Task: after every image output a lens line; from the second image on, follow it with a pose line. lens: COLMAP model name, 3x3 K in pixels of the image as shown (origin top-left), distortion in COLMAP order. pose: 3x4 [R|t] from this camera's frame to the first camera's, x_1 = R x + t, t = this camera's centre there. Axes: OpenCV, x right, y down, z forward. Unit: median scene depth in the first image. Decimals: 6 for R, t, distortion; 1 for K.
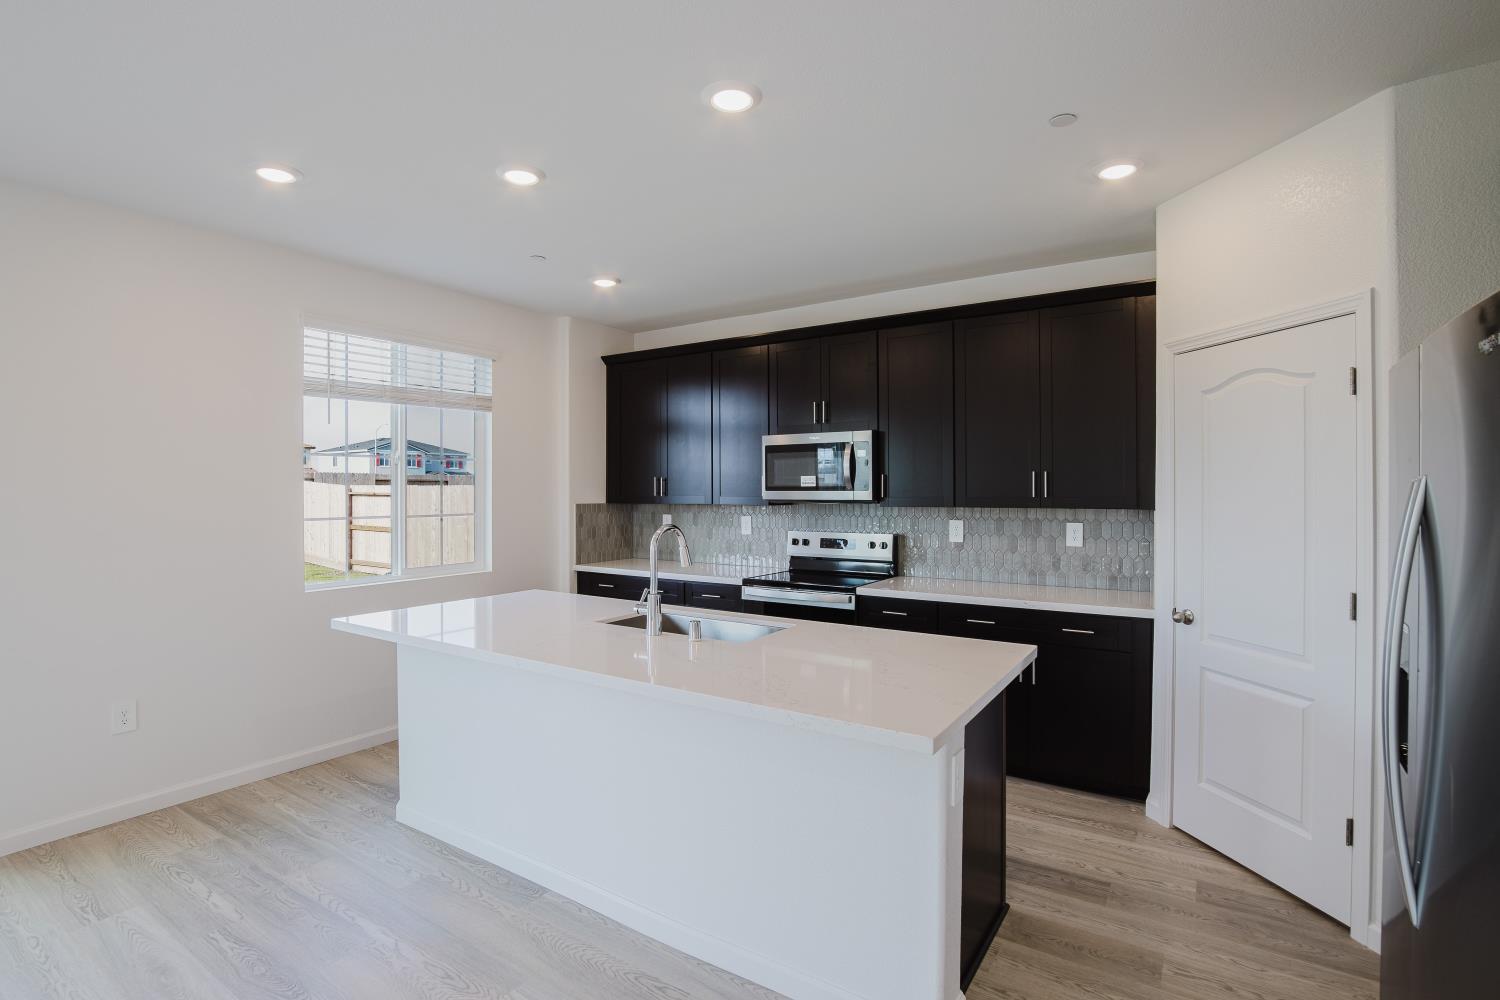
lens RADIAL K [[713.4, 0, 737.6], [0, 713.4, 499.8], [0, 0, 1]] dist [-0.033590, 0.006141]
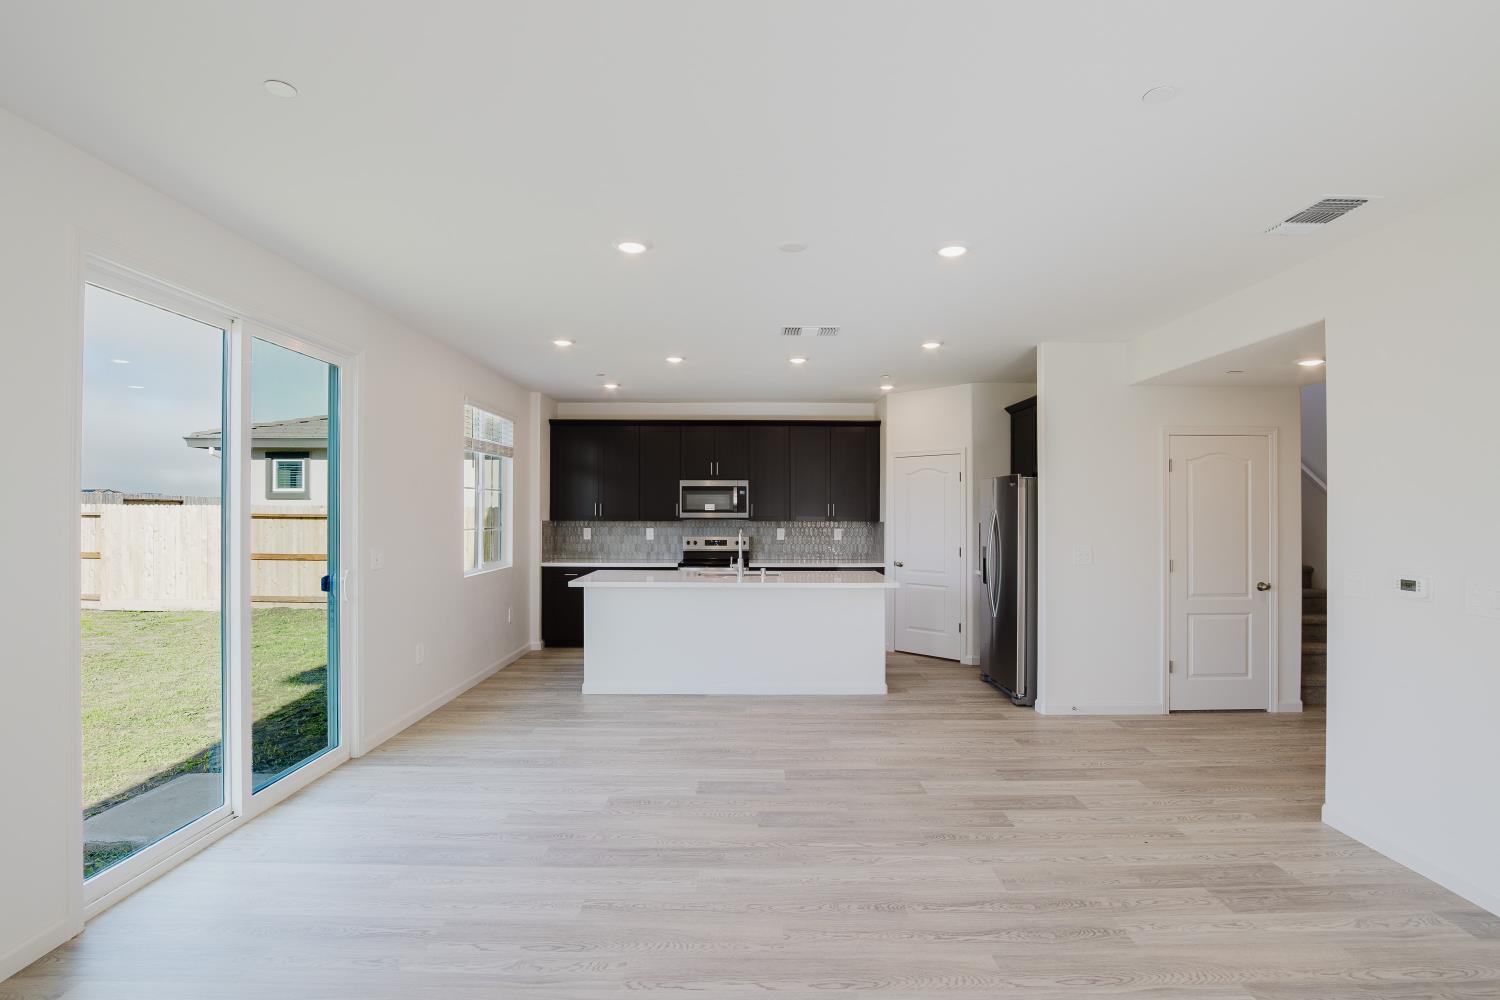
lens RADIAL K [[713.4, 0, 750.9], [0, 713.4, 515.2], [0, 0, 1]] dist [-0.033590, 0.006141]
pose [[0.826255, 0.003422, 0.563286, -0.781758], [0.002397, 0.999951, -0.009590, 0.010595], [-0.563291, 0.009273, 0.826206, -0.504602]]
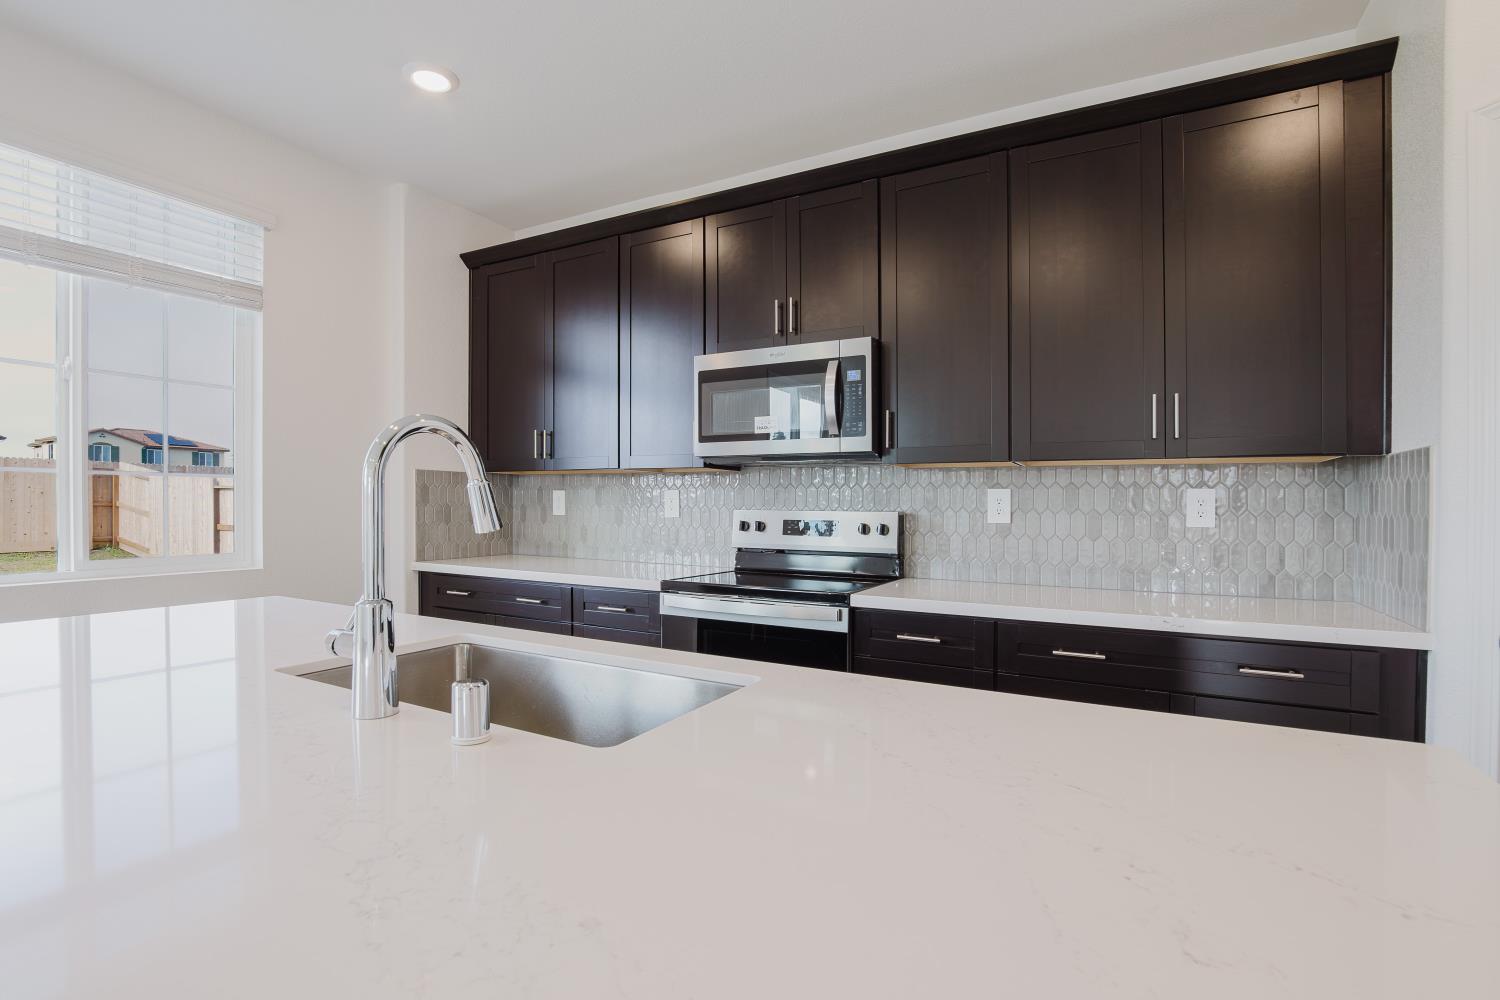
lens RADIAL K [[713.4, 0, 741.8], [0, 713.4, 517.5], [0, 0, 1]] dist [-0.033590, 0.006141]
pose [[0.996897, 0.012368, 0.077741, 0.028391], [-0.012554, 0.999919, 0.001905, 0.051709], [-0.077711, -0.002875, 0.996972, 0.360408]]
